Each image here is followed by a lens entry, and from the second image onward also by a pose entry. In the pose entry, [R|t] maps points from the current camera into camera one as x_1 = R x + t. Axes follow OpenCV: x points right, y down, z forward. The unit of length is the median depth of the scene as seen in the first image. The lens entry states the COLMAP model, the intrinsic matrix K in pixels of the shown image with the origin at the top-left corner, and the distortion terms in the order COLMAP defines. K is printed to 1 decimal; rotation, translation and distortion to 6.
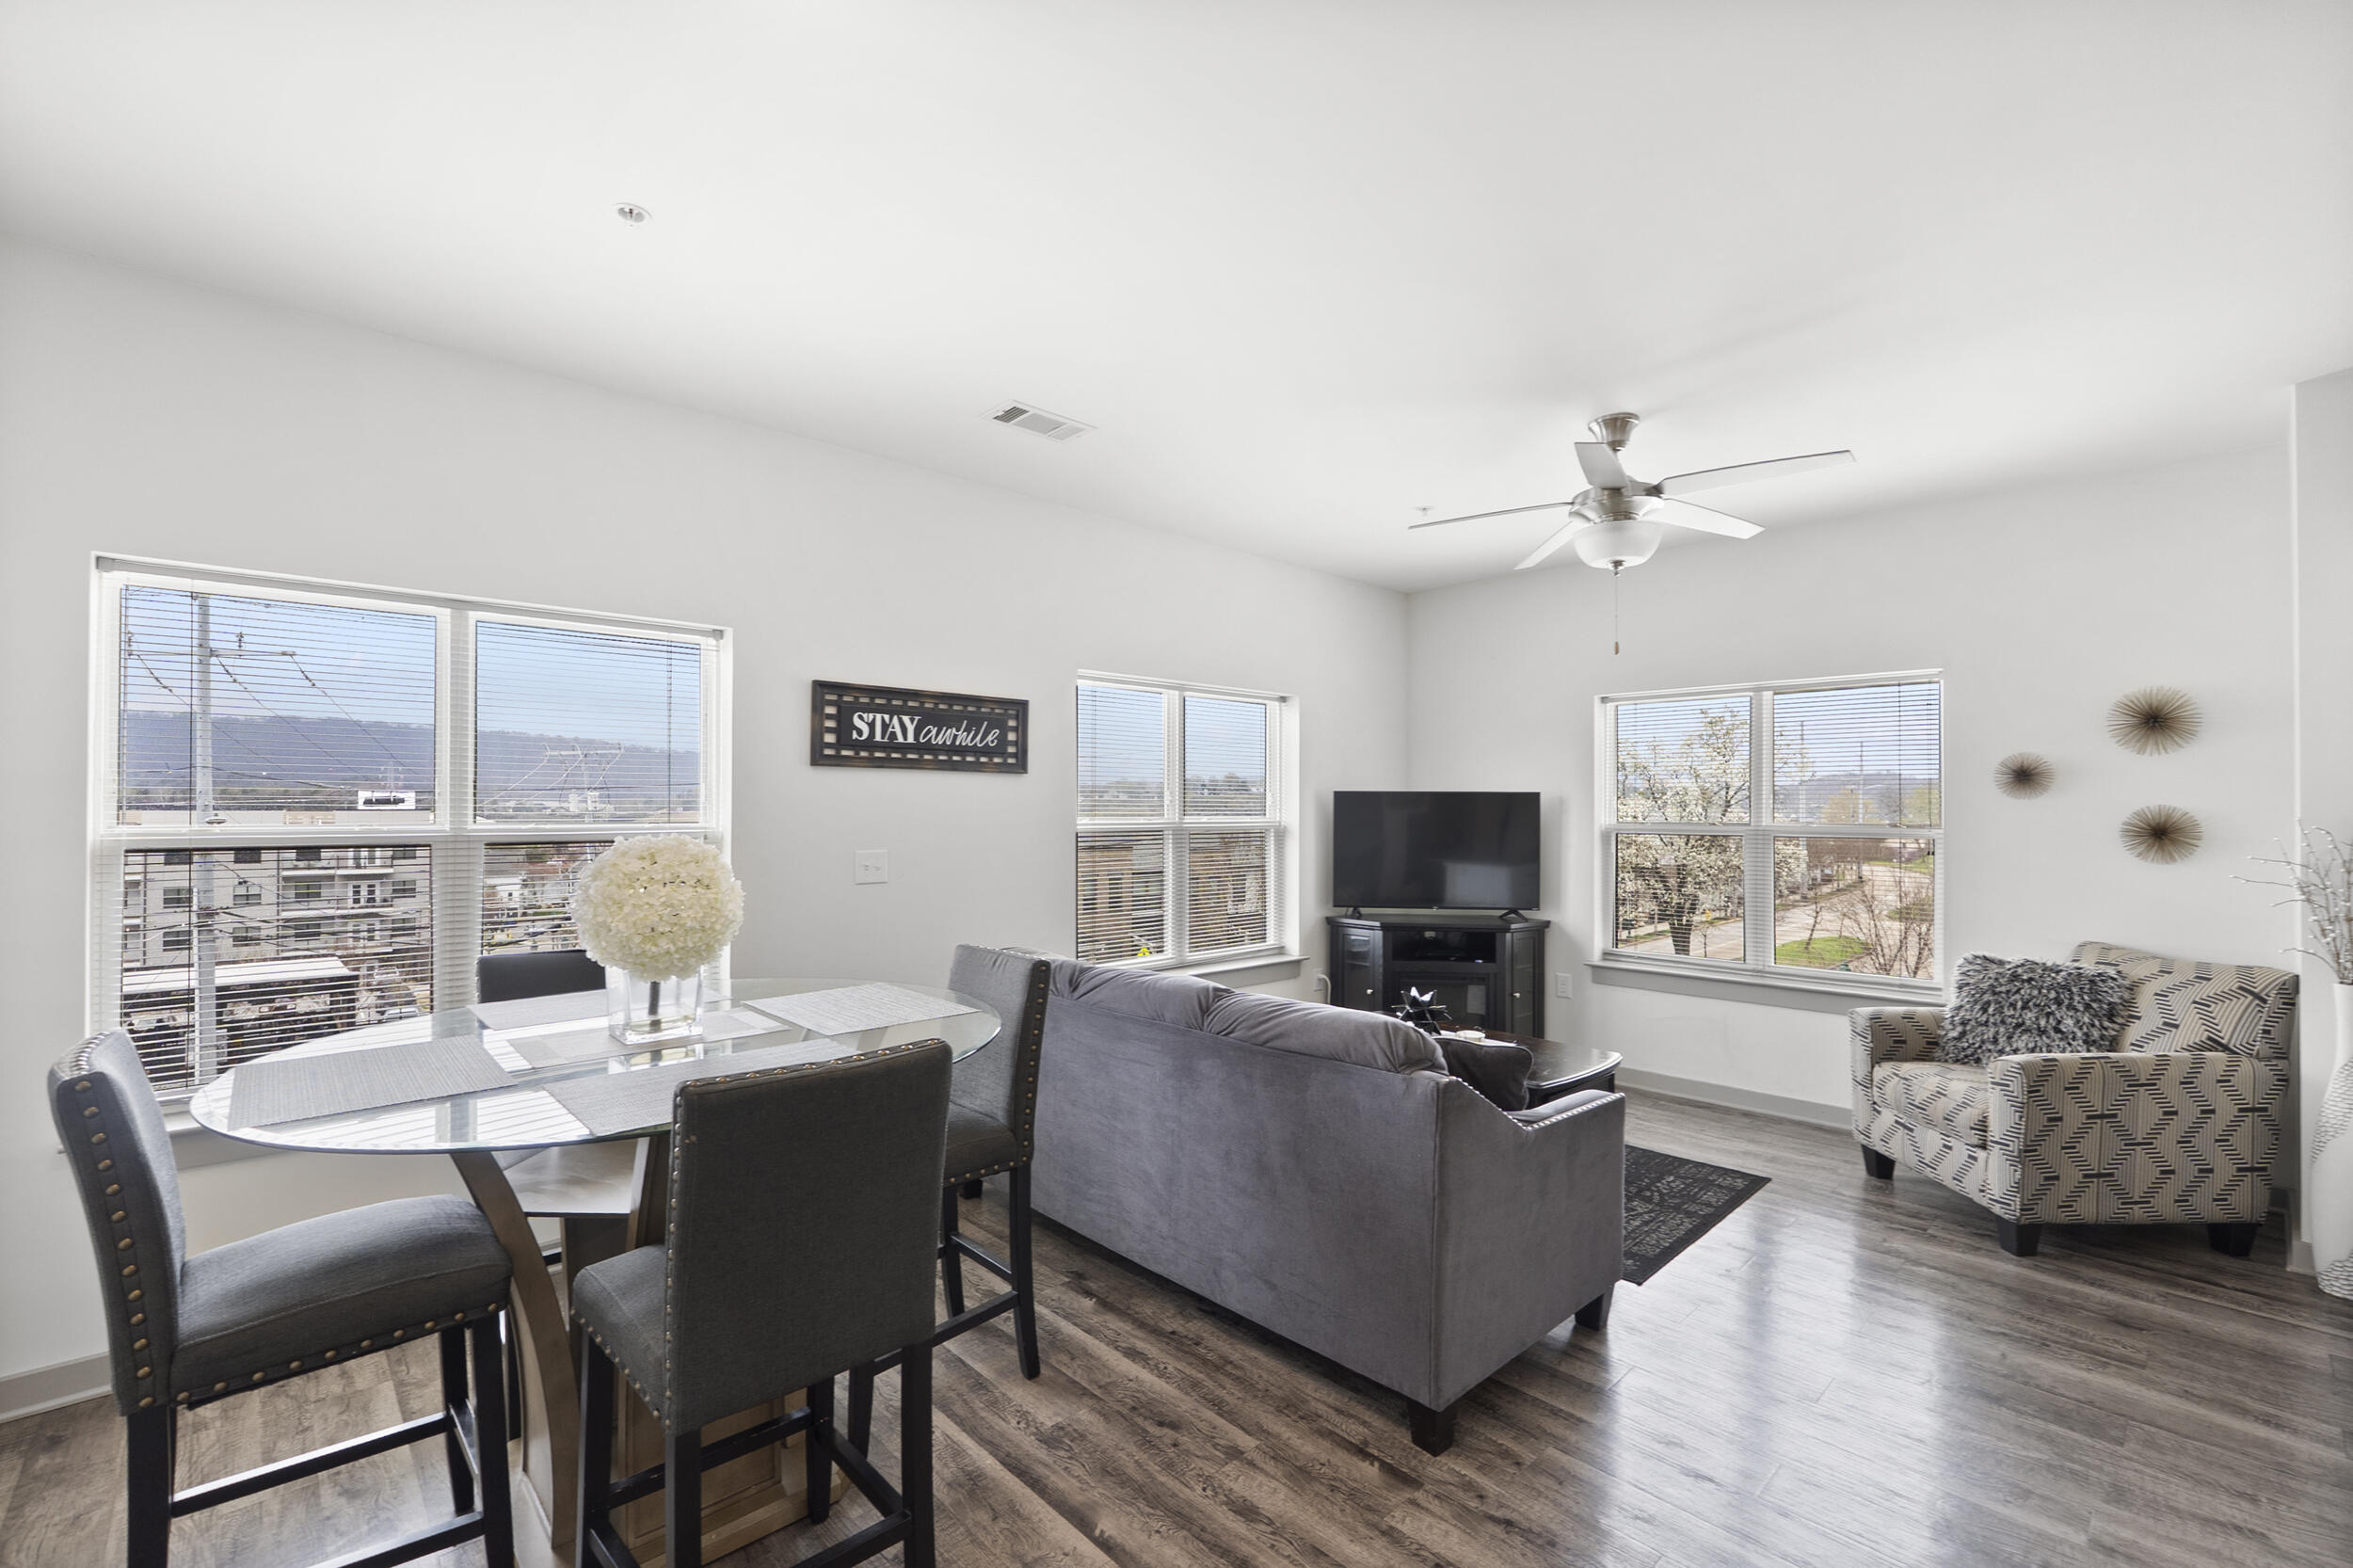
lens RADIAL K [[1003.3, 0, 1177.9], [0, 1003.3, 799.5], [0, 0, 1]] dist [-0.001693, -0.000783]
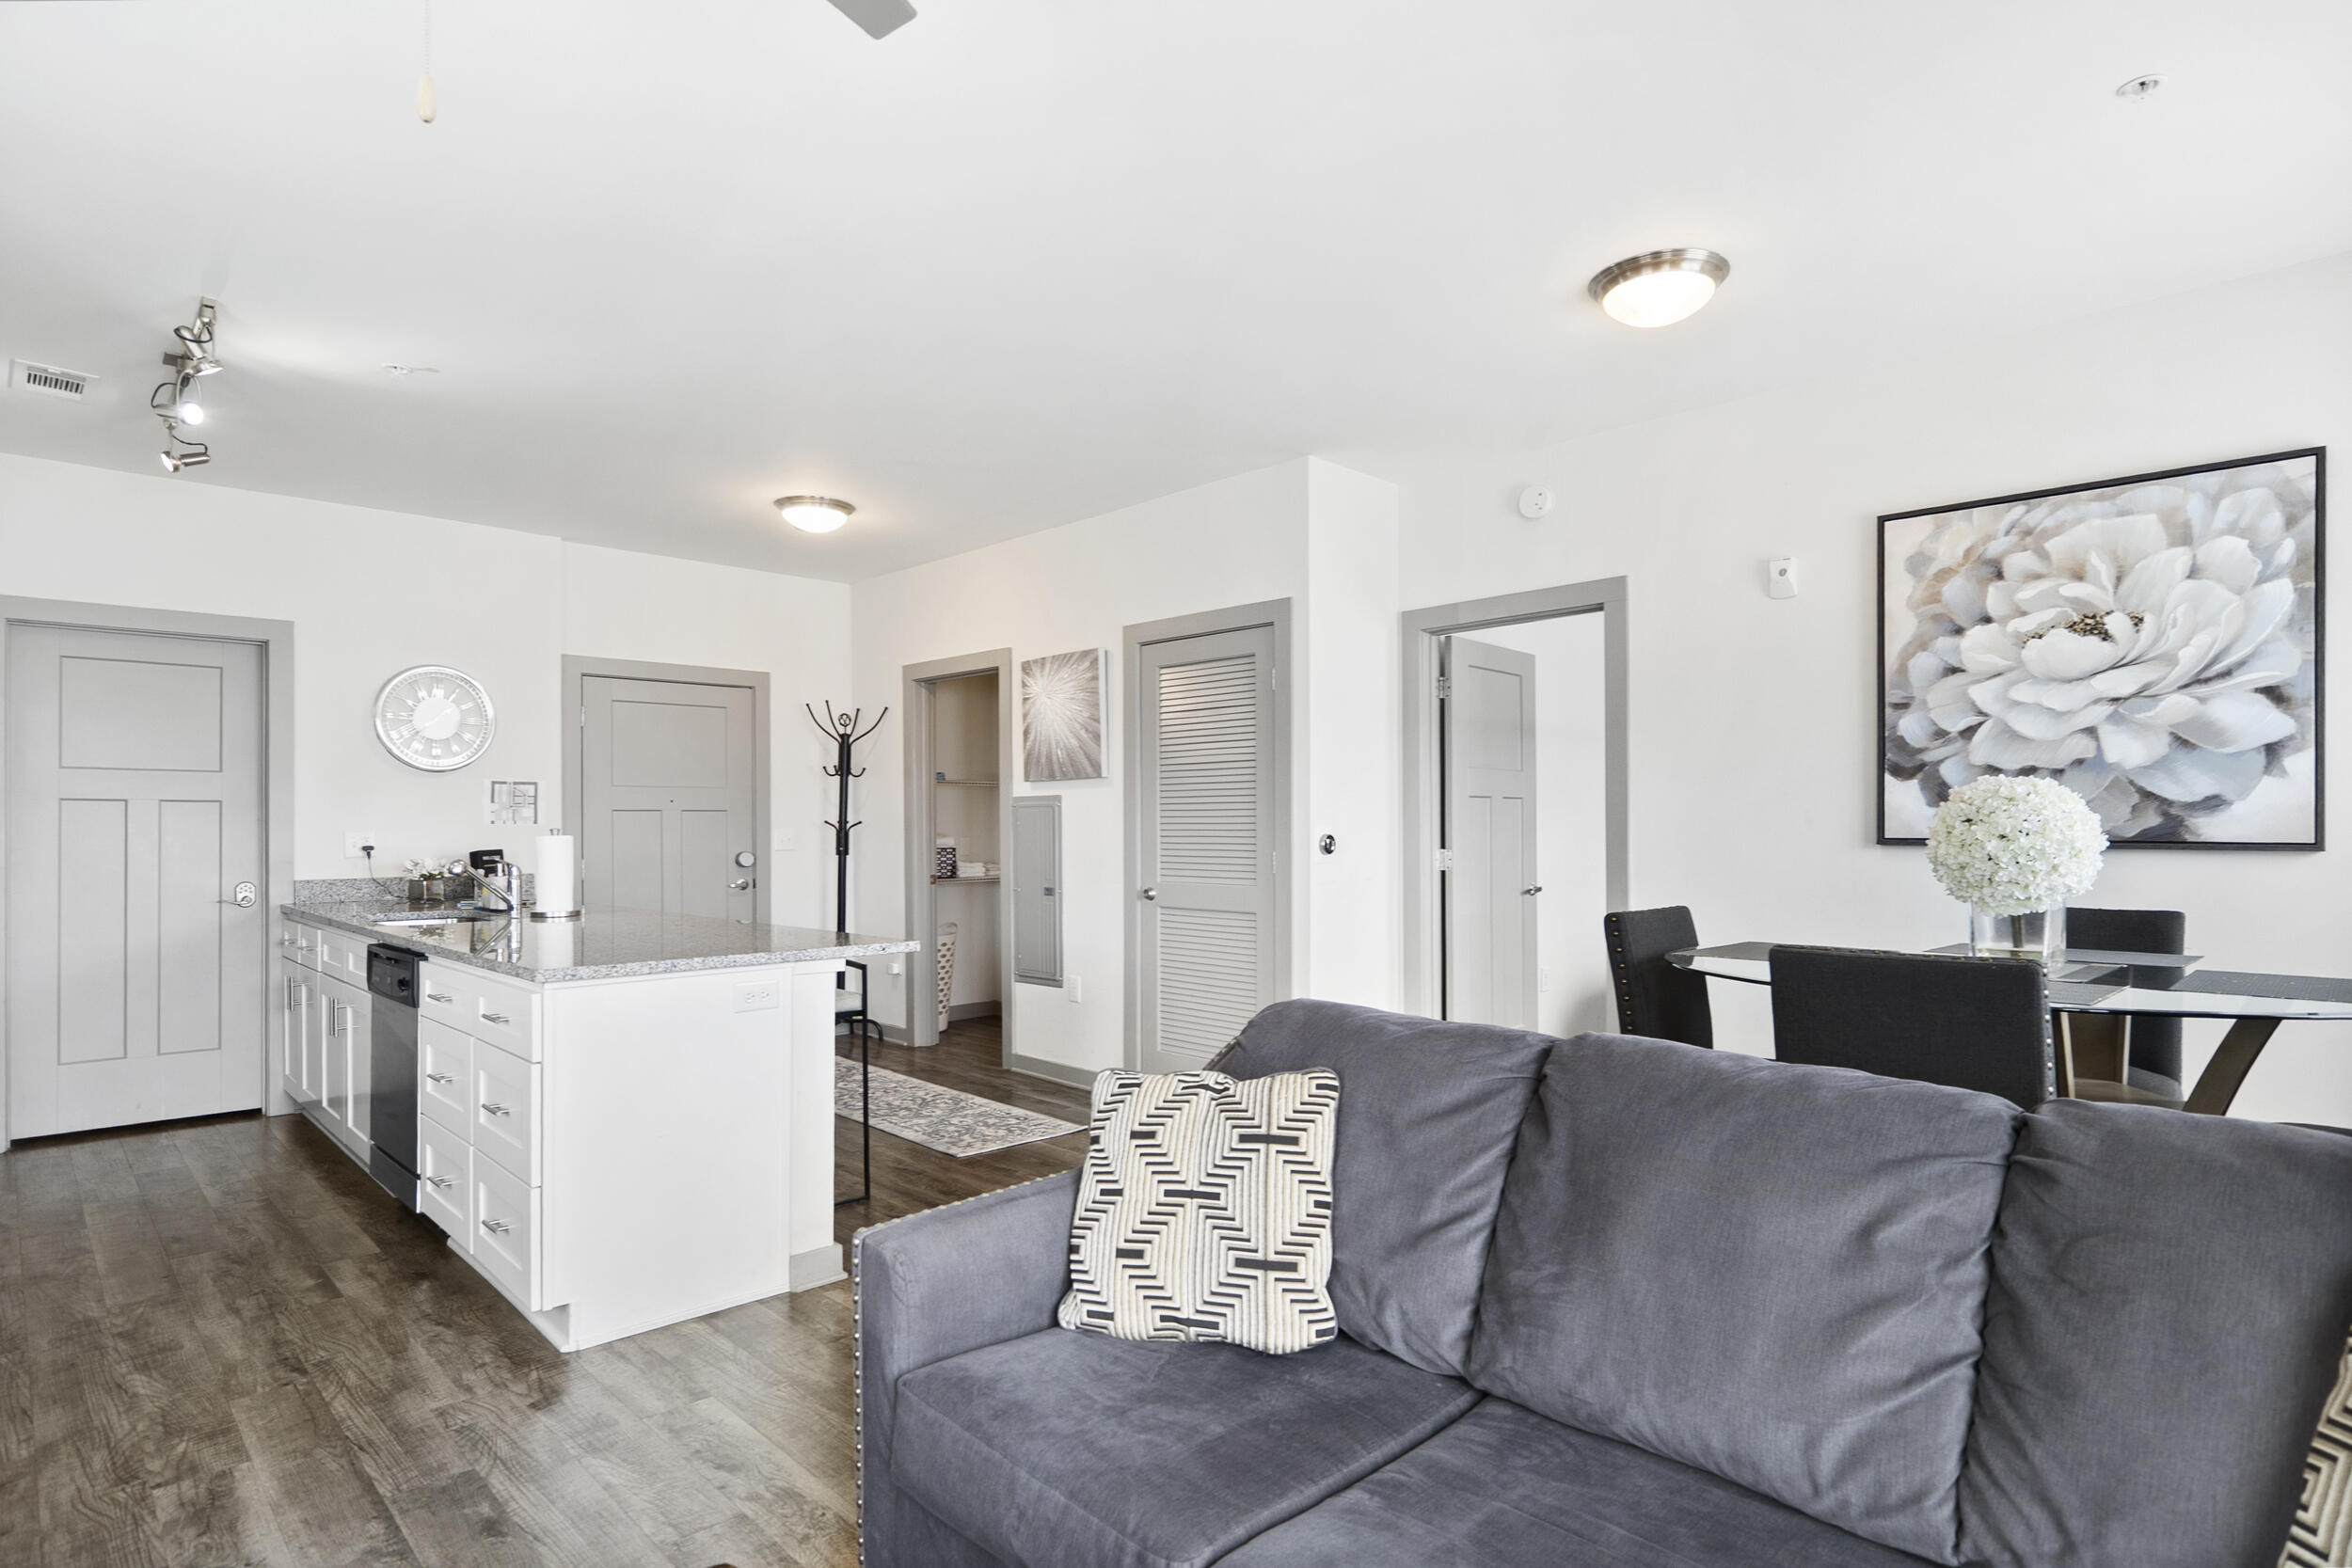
lens RADIAL K [[1217.5, 0, 1164.5], [0, 1217.5, 825.9], [0, 0, 1]] dist [-0.001235, -0.000043]
pose [[-0.999833, 0.001398, -0.018214, 0.215048], [0.001672, 0.999885, -0.015063, 0.059286], [0.018191, -0.015091, -0.999721, 1.282640]]
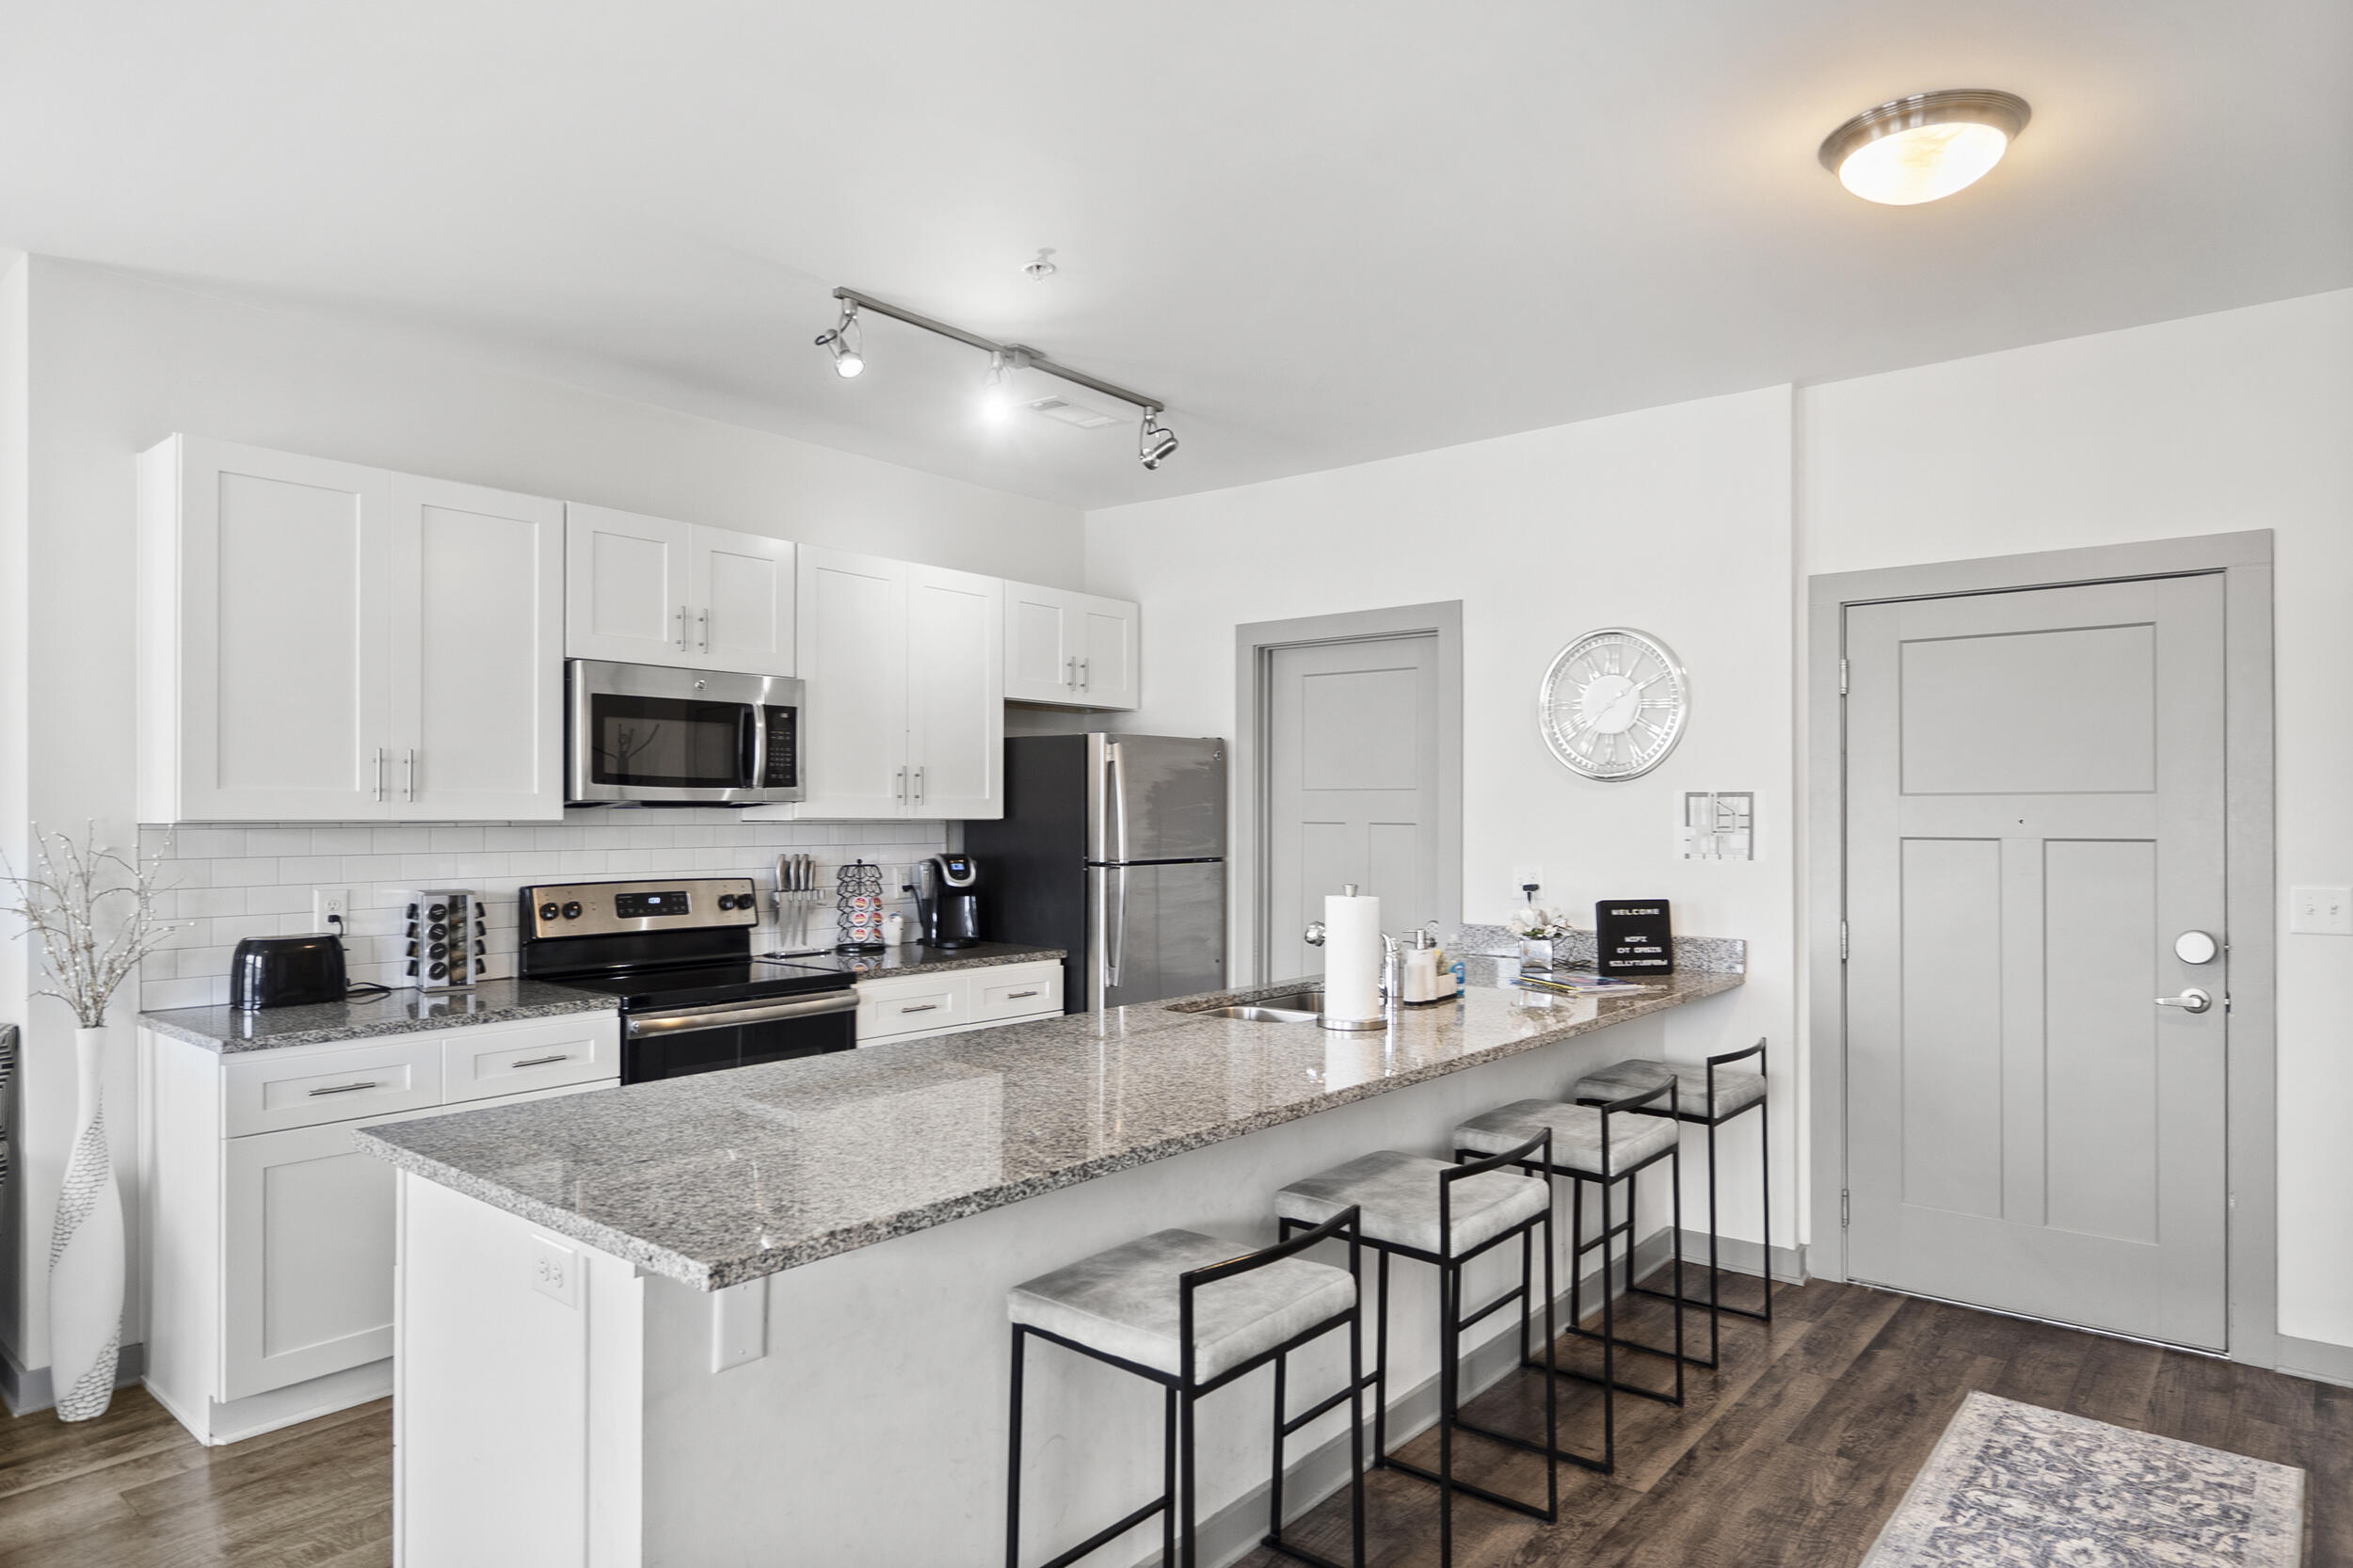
lens RADIAL K [[1372.1, 0, 1176.5], [0, 1372.1, 803.1], [0, 0, 1]] dist [0.005102, -0.004449]
pose [[-0.132267, 0.003439, 0.991208, -0.038821], [-0.016175, 0.999853, -0.005627, -0.004322], [-0.991082, -0.016777, -0.132192, 0.224403]]
